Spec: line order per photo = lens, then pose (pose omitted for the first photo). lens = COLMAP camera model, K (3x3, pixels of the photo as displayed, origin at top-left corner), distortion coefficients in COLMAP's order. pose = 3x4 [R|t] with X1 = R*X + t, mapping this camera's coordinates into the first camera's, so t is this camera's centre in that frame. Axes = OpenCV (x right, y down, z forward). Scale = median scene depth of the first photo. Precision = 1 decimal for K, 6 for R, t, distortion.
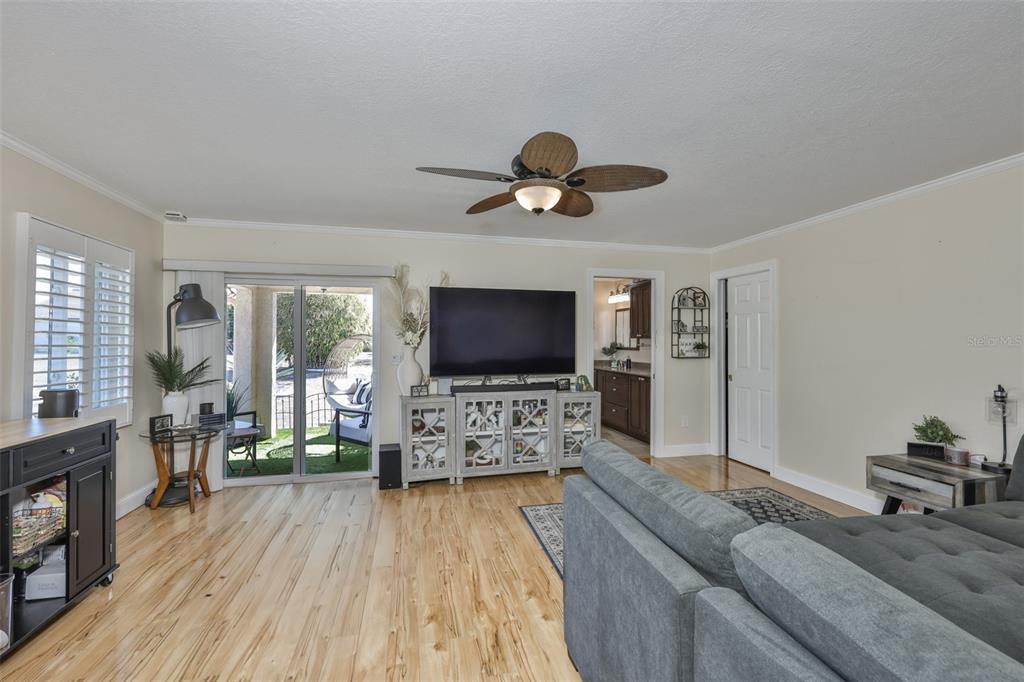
lens RADIAL K [[438.8, 0, 505.8], [0, 438.8, 341.9], [0, 0, 1]] dist [-0.001931, -0.000034]
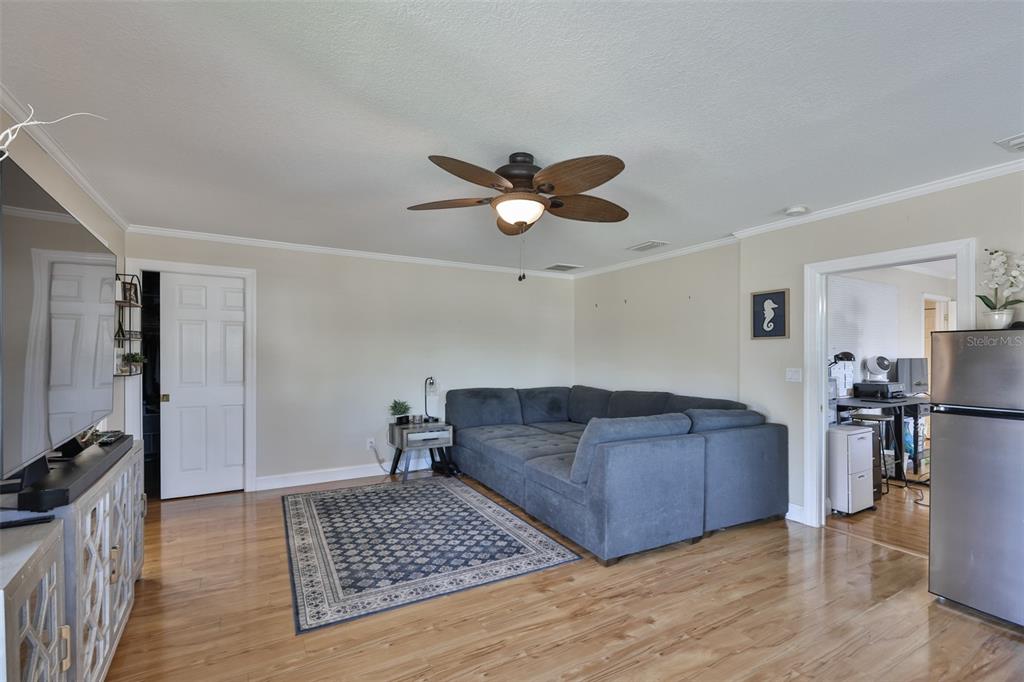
lens RADIAL K [[438.8, 0, 511.0], [0, 438.8, 351.0], [0, 0, 1]] dist [-0.001931, -0.000034]
pose [[-0.278901, 0.010013, 0.960268, -0.754707], [-0.001687, 0.999939, -0.010917, 0.006890], [-0.960318, -0.004664, -0.278867, 1.095077]]
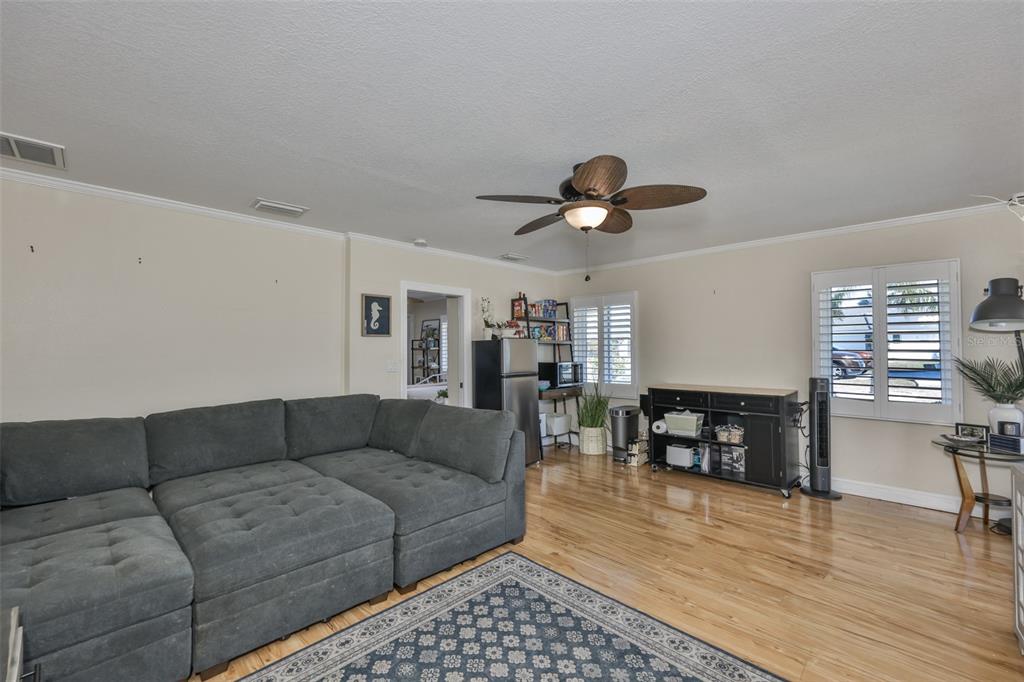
lens RADIAL K [[438.8, 0, 520.6], [0, 438.8, 338.8], [0, 0, 1]] dist [-0.001931, -0.000034]
pose [[-0.843346, -0.000738, -0.537371, 0.674364], [0.009891, 0.999808, -0.016896, -0.006746], [0.537280, -0.019565, -0.843177, 1.531820]]
